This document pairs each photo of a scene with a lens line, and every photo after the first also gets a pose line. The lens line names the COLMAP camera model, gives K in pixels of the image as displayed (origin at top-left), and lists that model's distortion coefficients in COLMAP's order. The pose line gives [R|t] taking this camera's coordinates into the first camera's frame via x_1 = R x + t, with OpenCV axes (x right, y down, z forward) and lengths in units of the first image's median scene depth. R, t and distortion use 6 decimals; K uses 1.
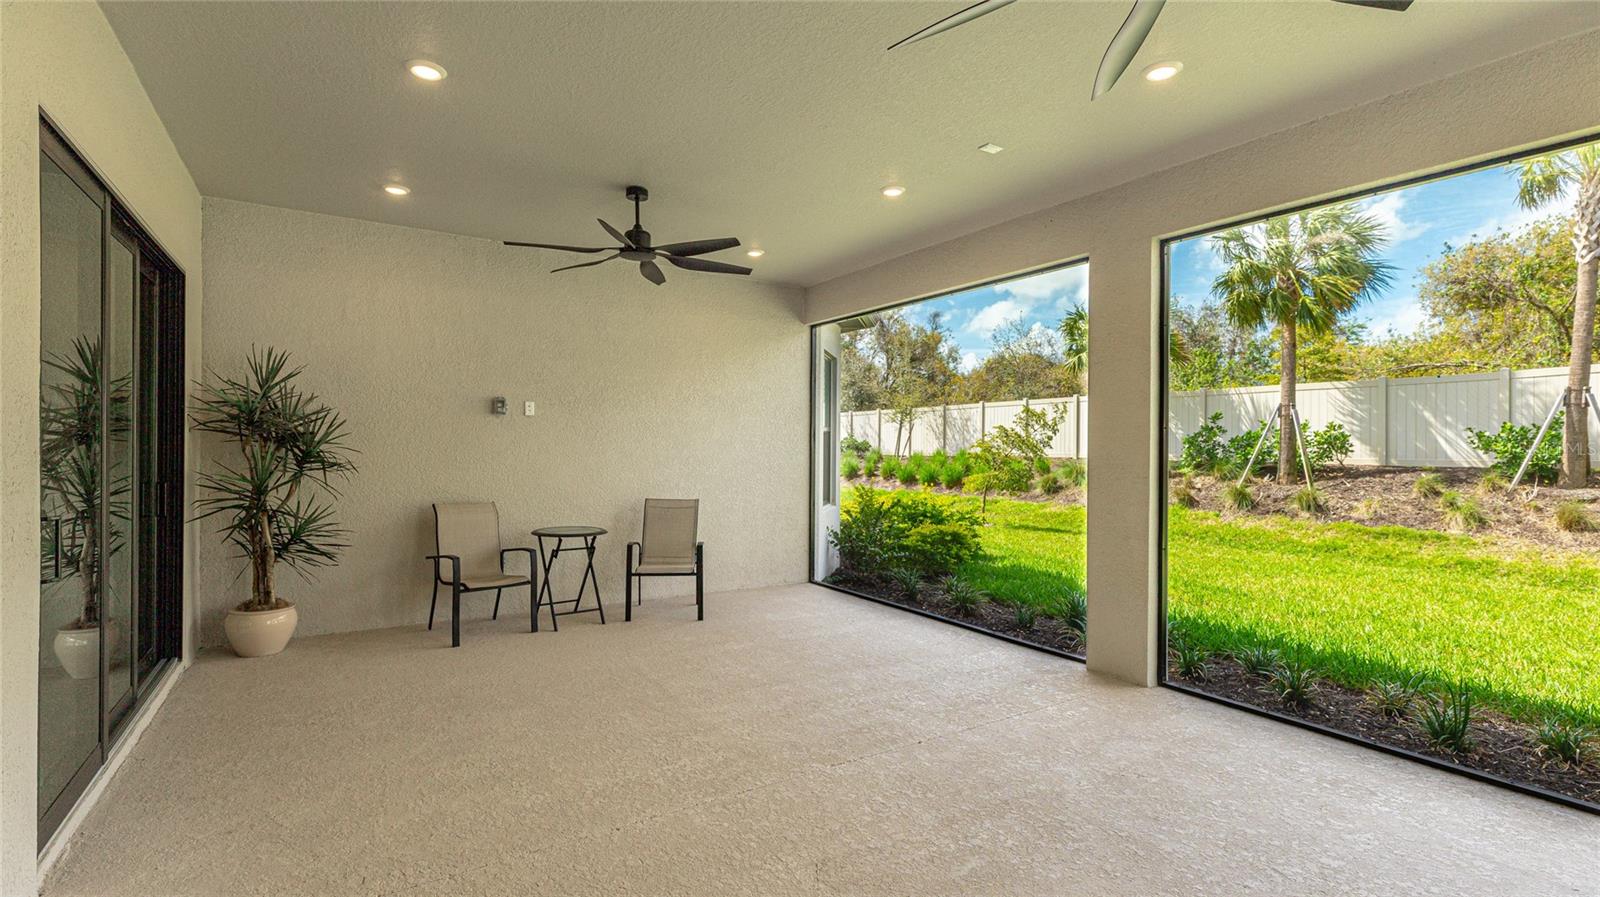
lens RADIAL K [[765.8, 0, 800.0], [0, 765.8, 448.5], [0, 0, 1]] dist [0.038070, 0.000072]
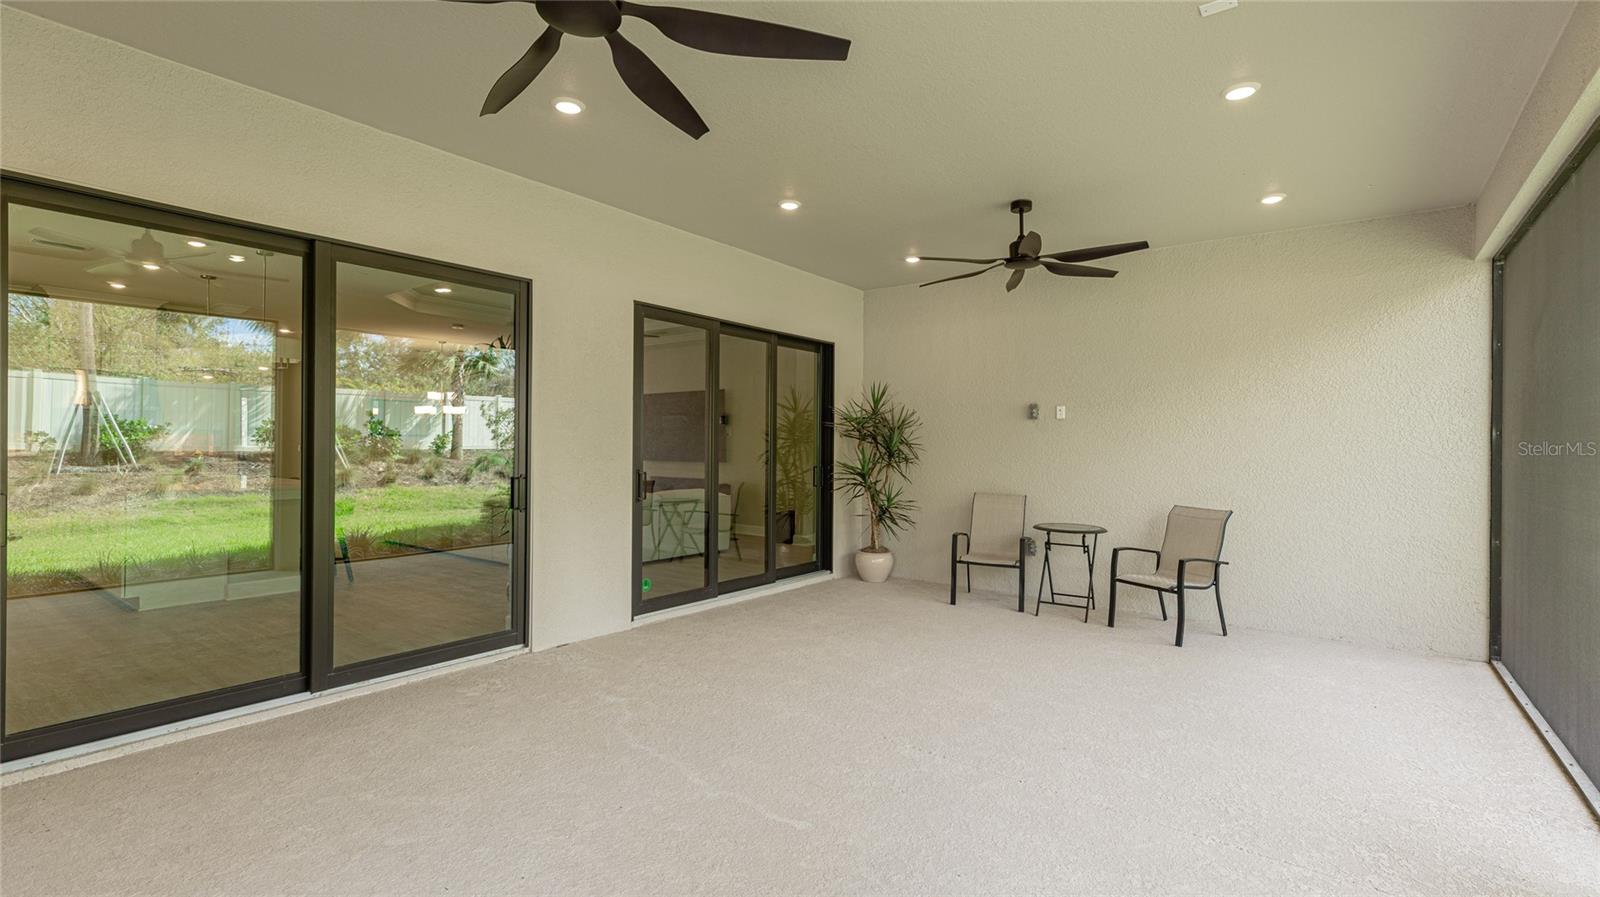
lens RADIAL K [[719.9, 0, 797.5], [0, 719.9, 445.2], [0, 0, 1]] dist [0.000241, 0.000090]
pose [[0.365110, 0.000640, -0.930964, 0.565450], [-0.009483, 0.999950, -0.003031, 0.001276], [0.930916, 0.009936, 0.365098, 0.345113]]
